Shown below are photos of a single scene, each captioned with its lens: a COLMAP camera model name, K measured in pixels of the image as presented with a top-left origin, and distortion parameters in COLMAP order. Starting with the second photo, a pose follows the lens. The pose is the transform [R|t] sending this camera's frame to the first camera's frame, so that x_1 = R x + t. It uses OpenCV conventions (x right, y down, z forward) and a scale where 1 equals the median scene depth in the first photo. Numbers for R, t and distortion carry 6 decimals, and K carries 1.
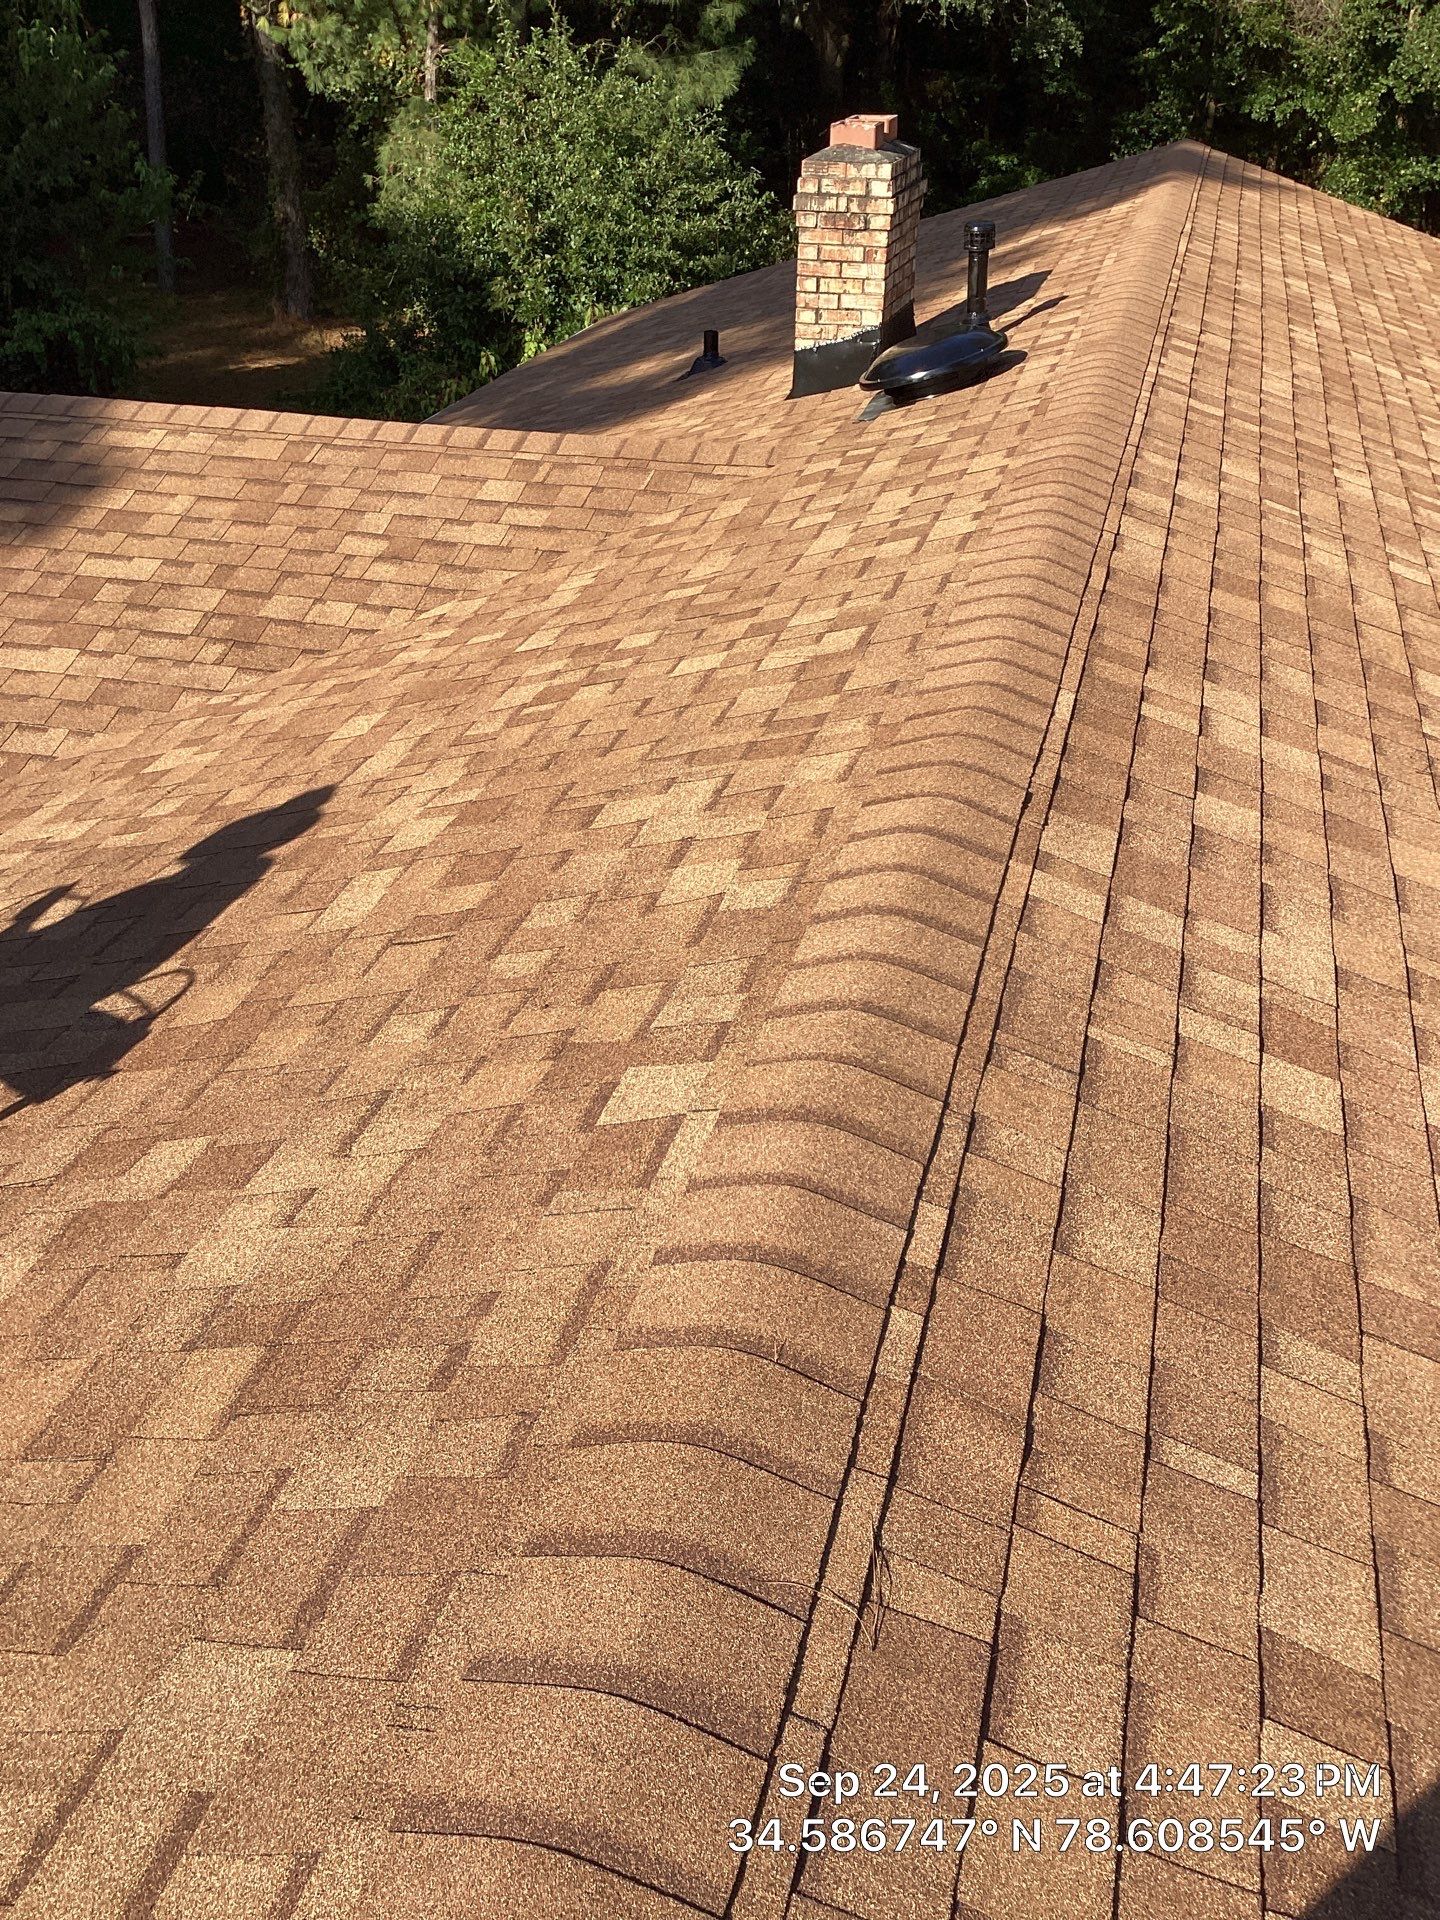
lens RADIAL K [[1783.3, 0, 672.8], [0, 1783.3, 937.9], [0, 0, 1]] dist [0.124154, -0.277328]
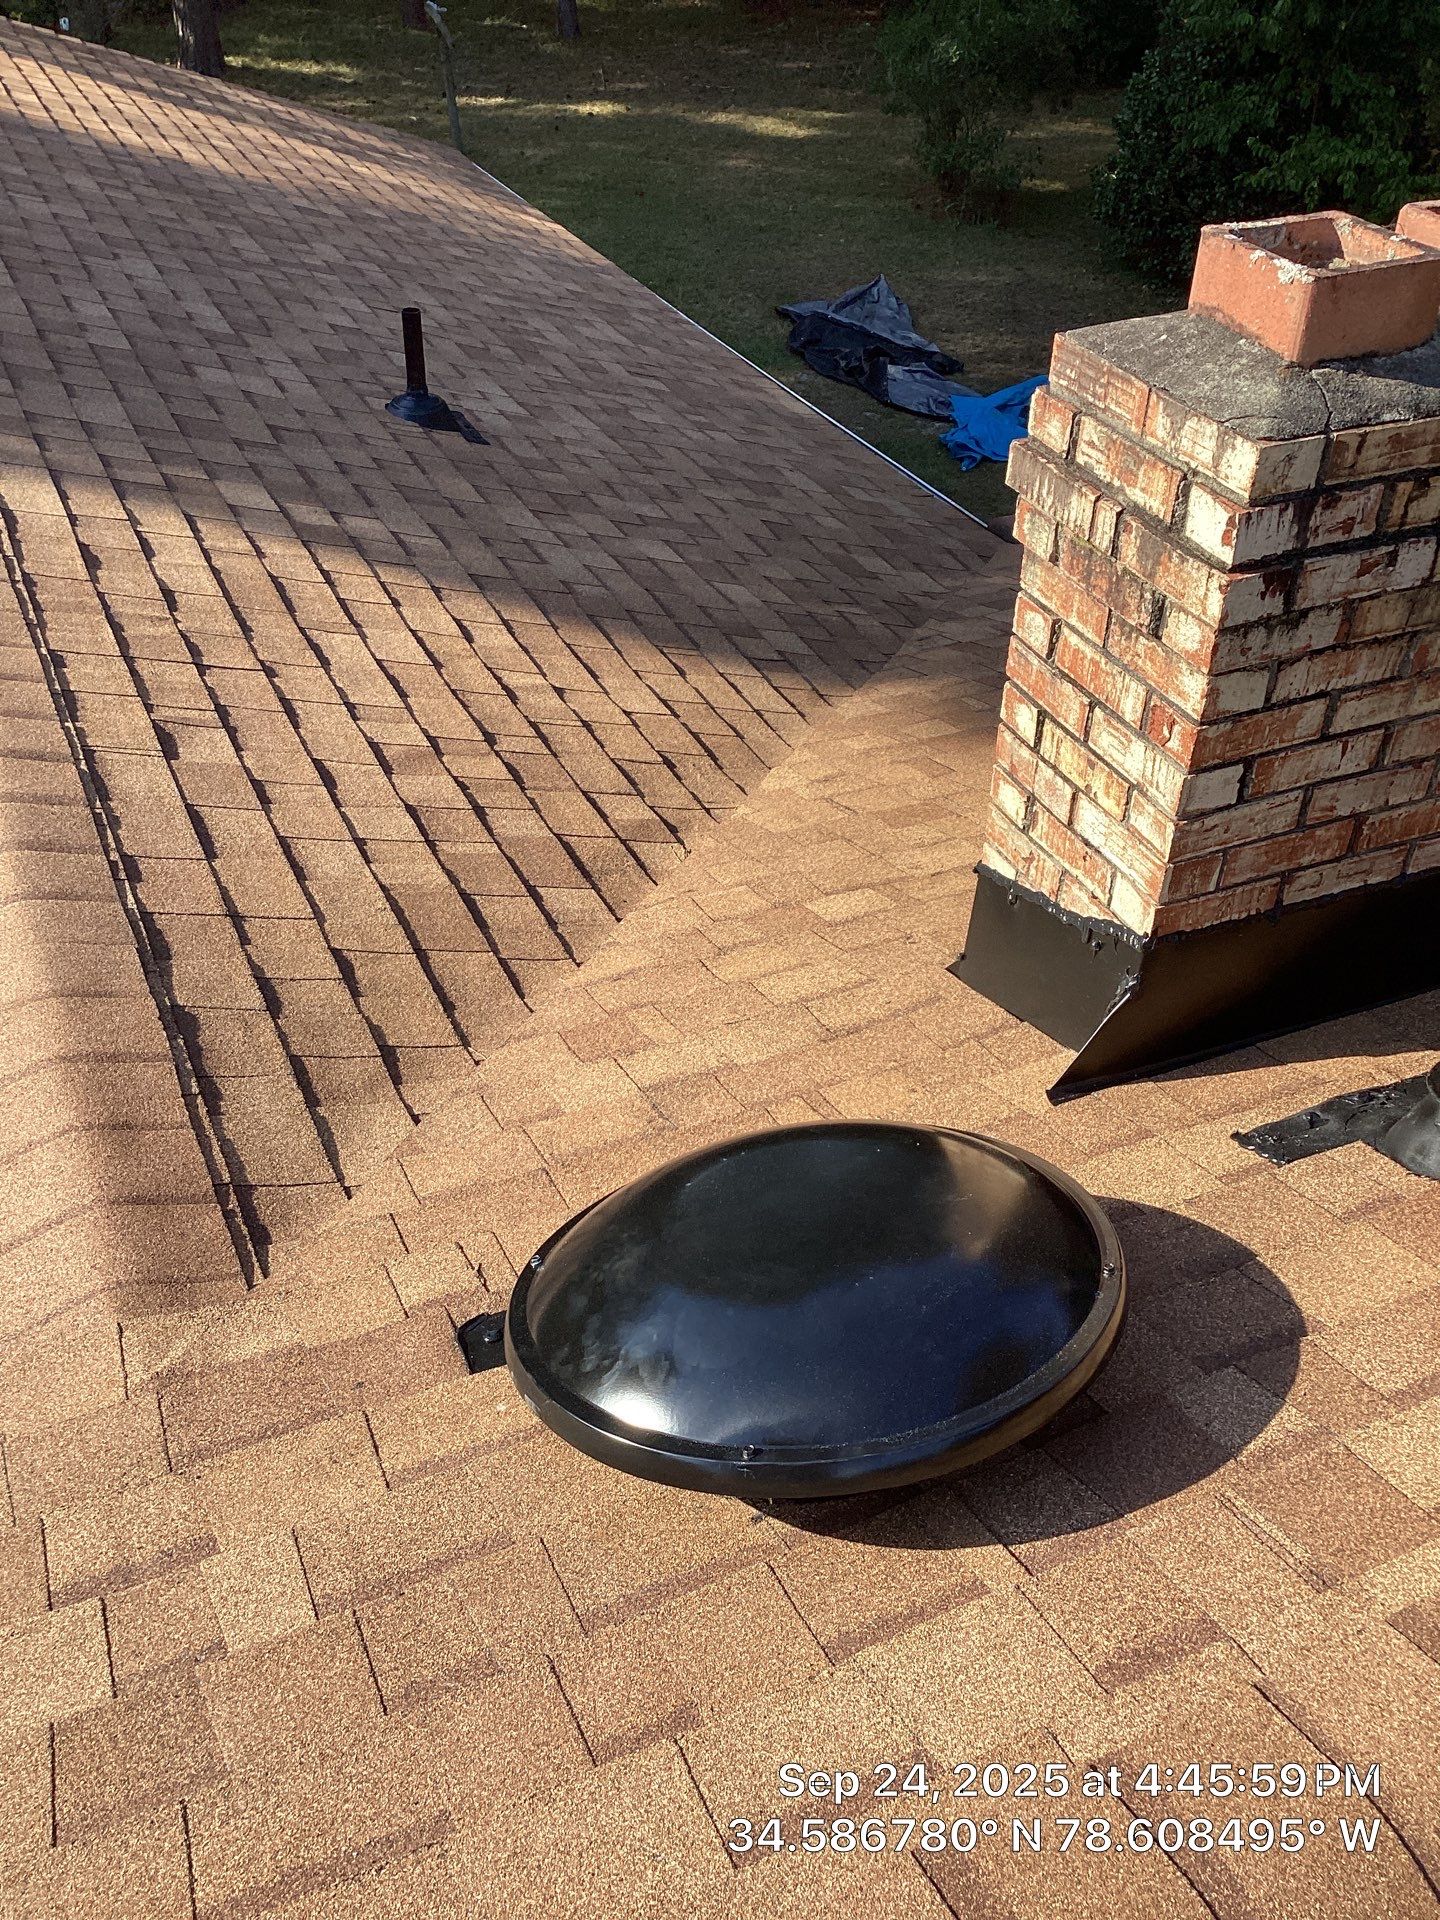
lens RADIAL K [[1746.1, 0, 708.1], [0, 1746.1, 994.7], [0, 0, 1]] dist [0.135252, -0.282686]
pose [[0.656455, 0.479836, -0.582086, 0.434153], [-0.382614, 0.876792, 0.291276, -0.704611], [0.650133, 0.031505, 0.759167, 1.338549]]
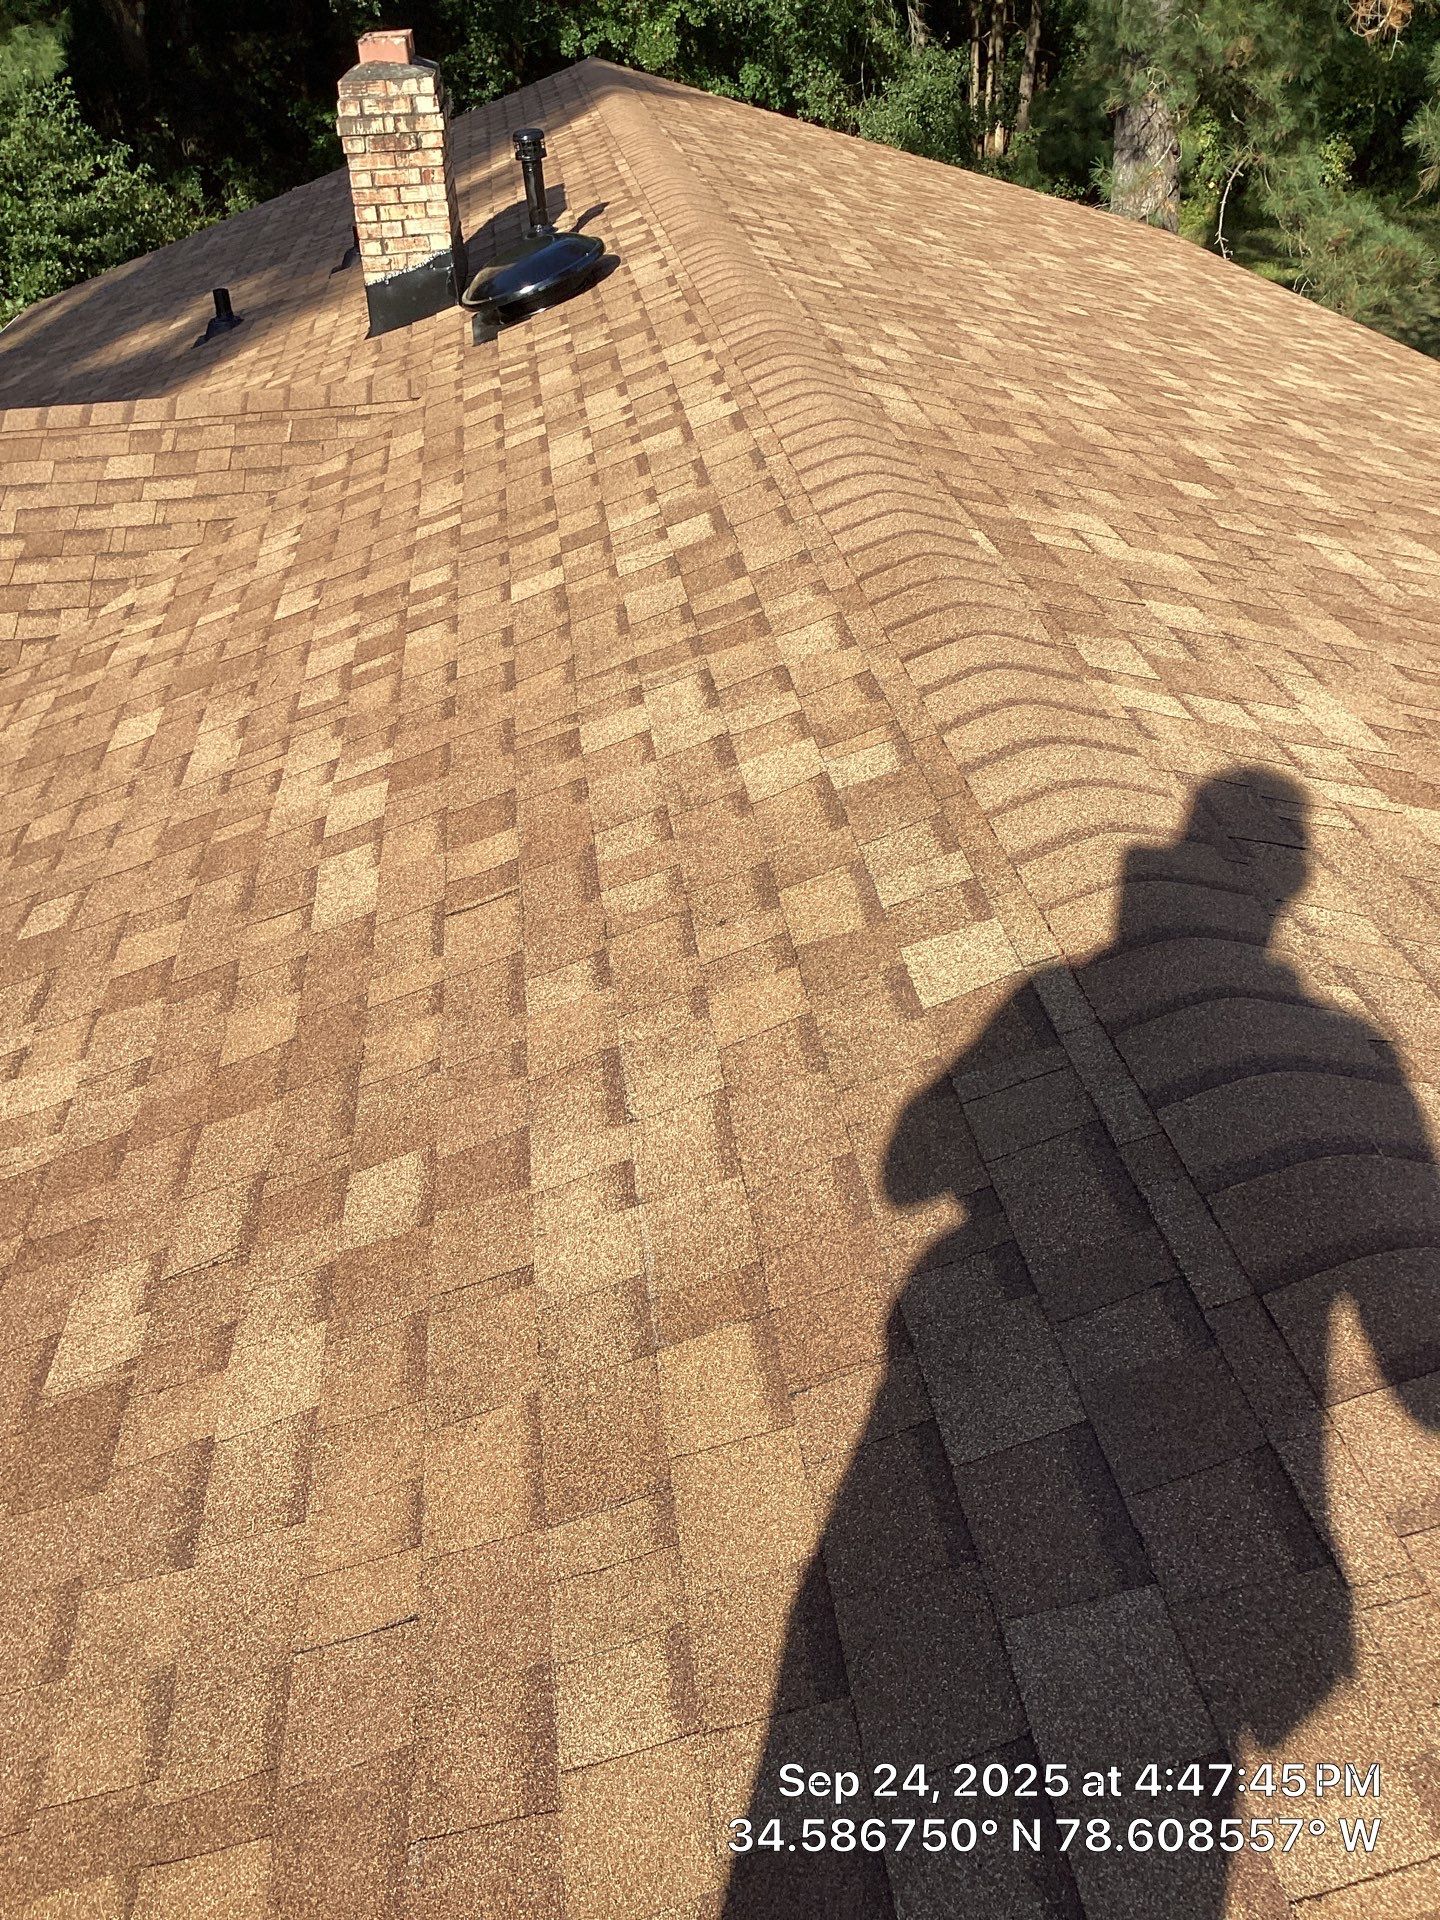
lens RADIAL K [[1721.4, 0, 721.2], [0, 1721.4, 996.6], [0, 0, 1]] dist [0.086829, -0.170581]
pose [[0.921967, -0.242170, 0.302209, -0.238542], [0.224625, 0.970085, 0.092082, -0.004552], [-0.315468, -0.017013, 0.948784, 0.106609]]
